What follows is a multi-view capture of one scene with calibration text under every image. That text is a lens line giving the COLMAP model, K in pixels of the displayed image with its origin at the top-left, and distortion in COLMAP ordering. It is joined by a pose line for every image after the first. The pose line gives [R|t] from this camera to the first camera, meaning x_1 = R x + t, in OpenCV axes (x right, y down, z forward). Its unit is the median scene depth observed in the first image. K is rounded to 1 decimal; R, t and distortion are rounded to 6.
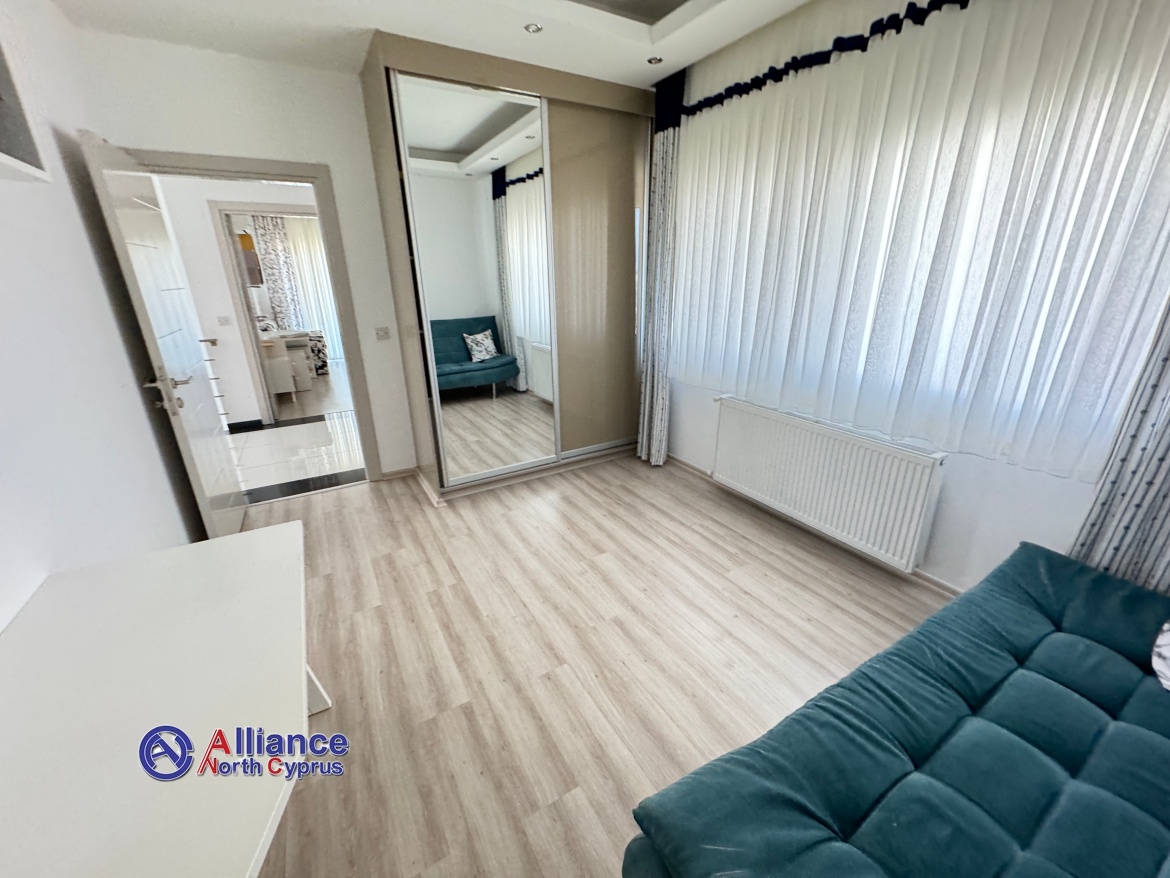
lens RADIAL K [[466.2, 0, 583.1], [0, 466.2, 439.3], [0, 0, 1]] dist [-0.001220, -0.000140]
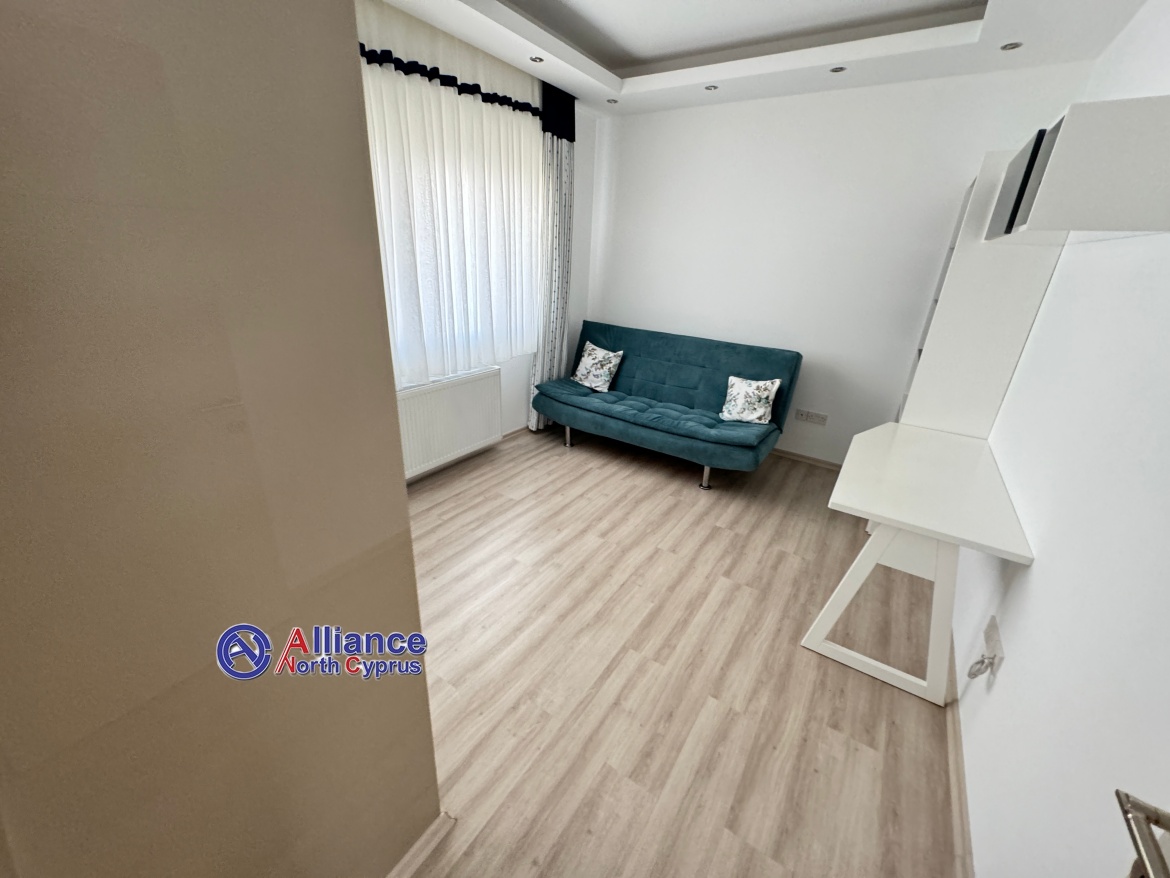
lens RADIAL K [[466.2, 0, 584.1], [0, 466.2, 447.8], [0, 0, 1]] dist [-0.001220, -0.000140]
pose [[-0.439987, -0.358853, 0.823186, -0.944238], [0.263229, 0.824879, 0.500285, -0.511293], [-0.858558, 0.436806, -0.268475, 1.356382]]
